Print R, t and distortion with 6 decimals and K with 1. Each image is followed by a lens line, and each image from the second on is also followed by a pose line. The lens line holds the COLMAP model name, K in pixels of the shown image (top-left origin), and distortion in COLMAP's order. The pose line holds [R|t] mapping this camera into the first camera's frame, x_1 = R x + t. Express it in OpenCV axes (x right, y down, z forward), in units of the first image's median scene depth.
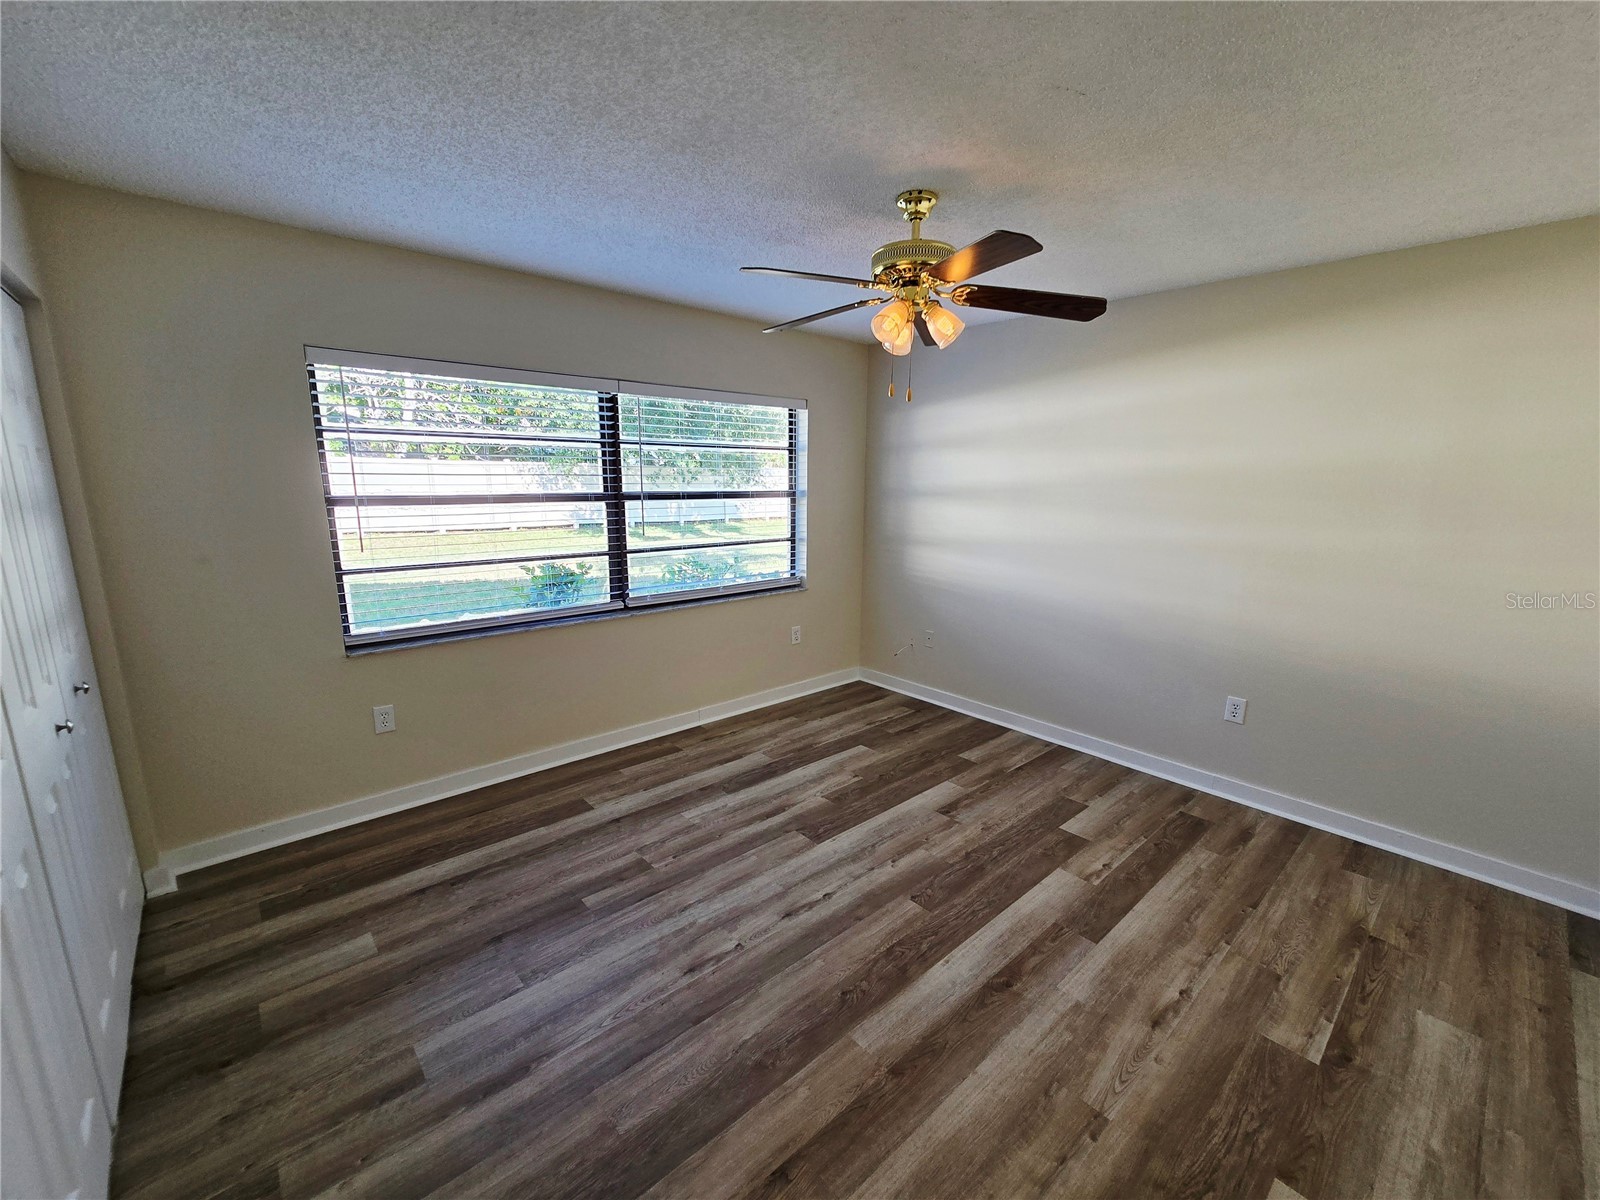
lens RADIAL K [[659.1, 0, 799.1], [0, 659.1, 611.2], [0, 0, 1]] dist [-0.007714, 0.004266]
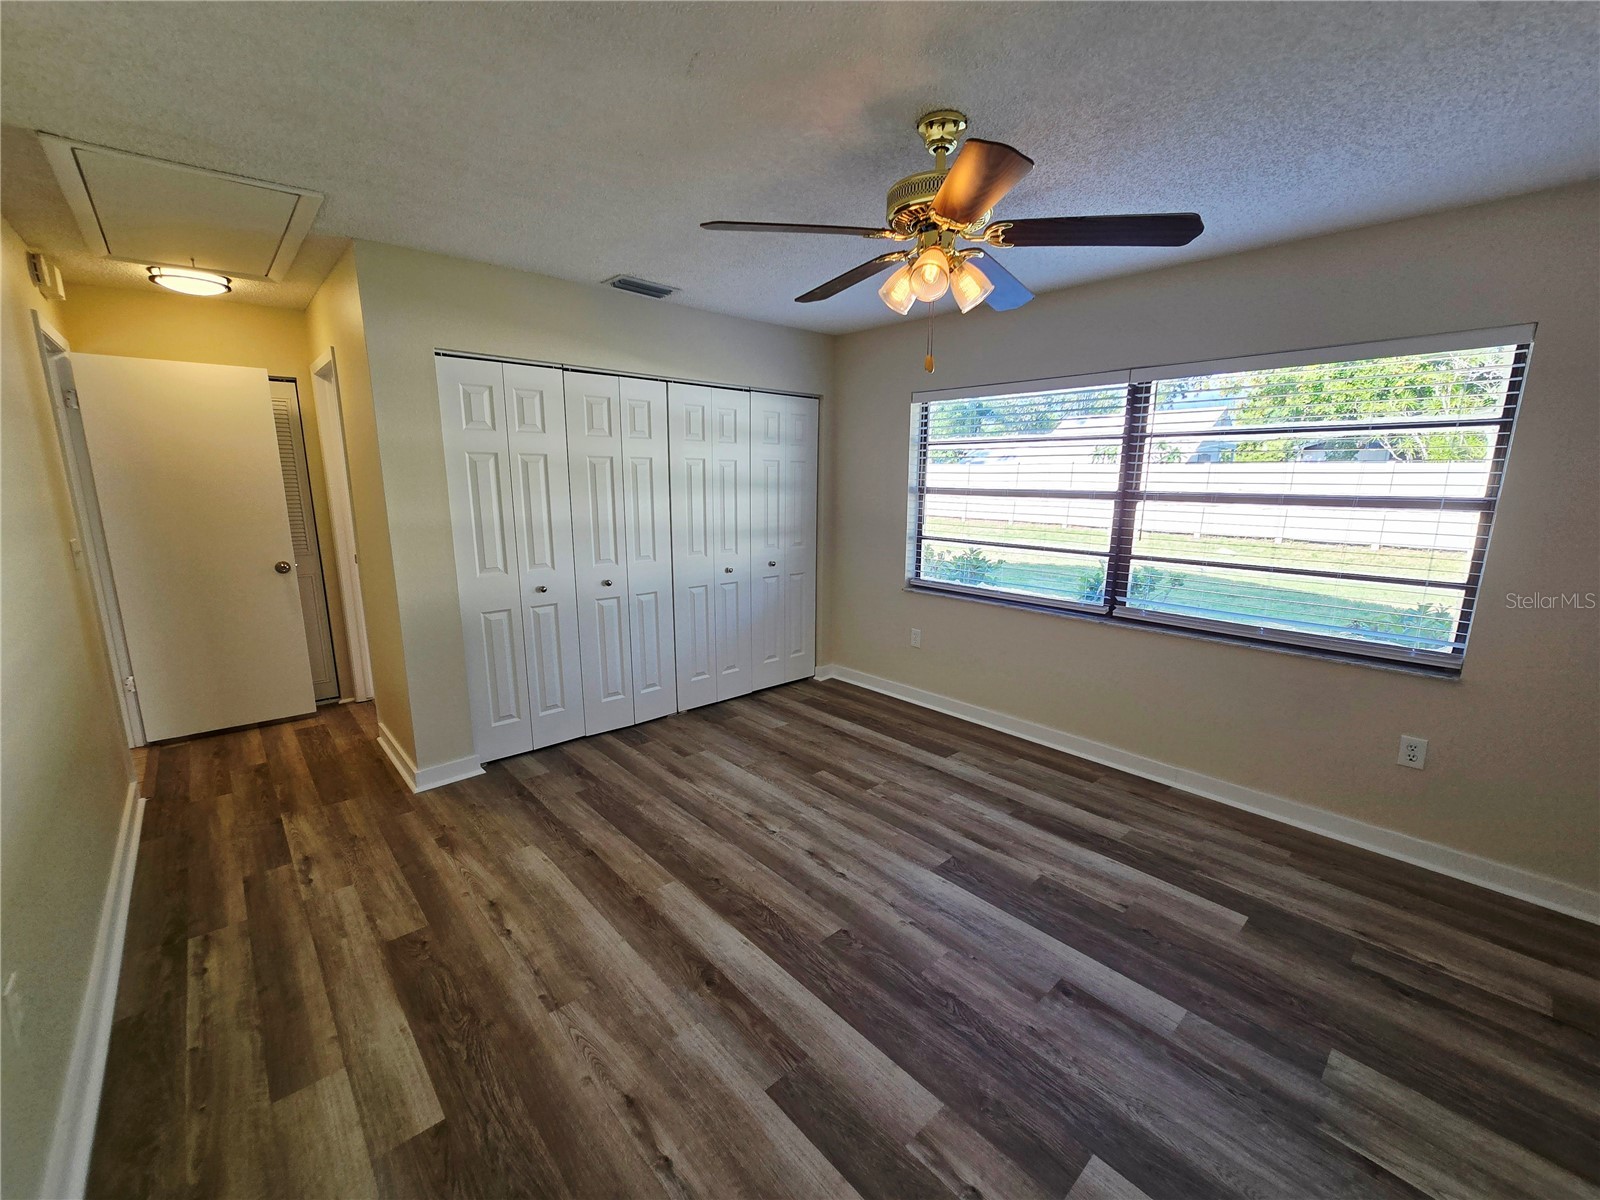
lens RADIAL K [[659.1, 0, 803.7], [0, 659.1, 603.1], [0, 0, 1]] dist [-0.007714, 0.004266]
pose [[0.011087, 0.182950, -0.983060, 0.913857], [-0.210534, 0.961509, 0.176565, -0.134101], [0.977524, 0.205010, 0.049177, 0.758979]]
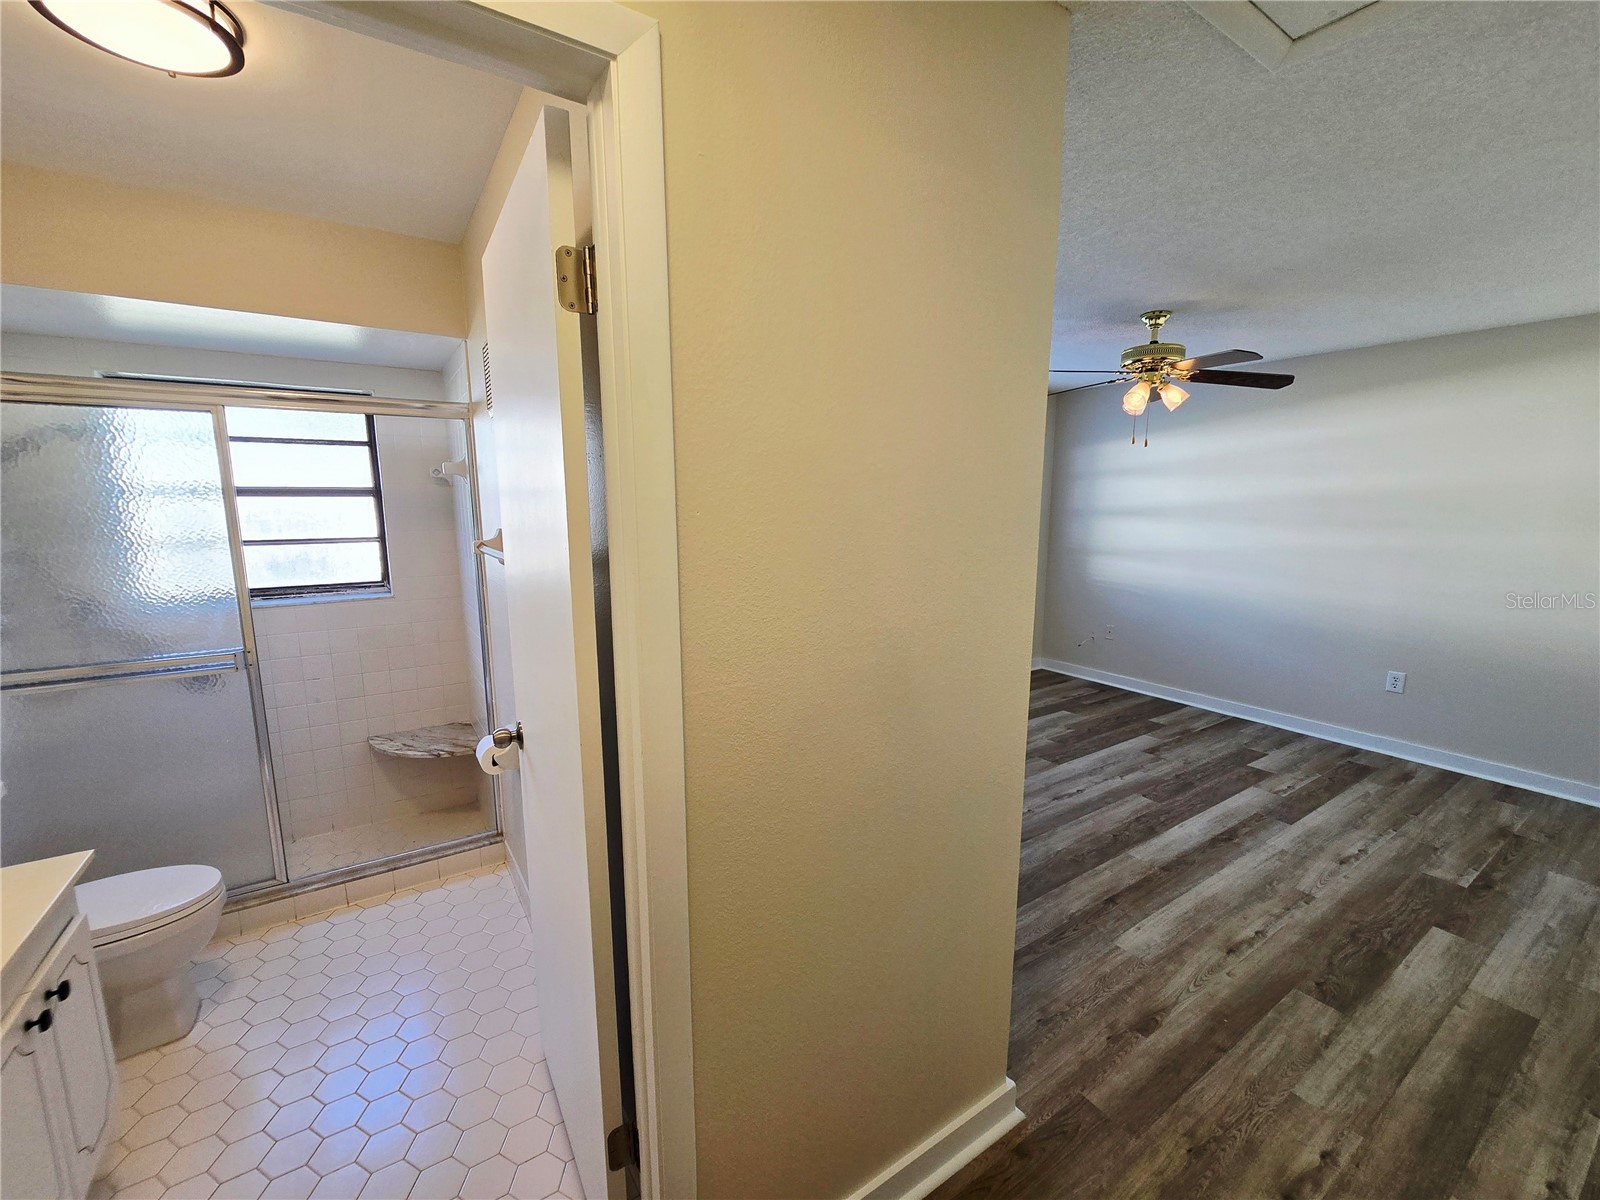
lens RADIAL K [[659.1, 0, 800.1], [0, 659.1, 609.2], [0, 0, 1]] dist [-0.007714, 0.004266]
pose [[0.989786, 0.012798, -0.141988, -0.337747], [-0.018694, 0.999014, -0.040263, 0.101536], [0.141333, 0.042506, 0.989049, -0.480433]]
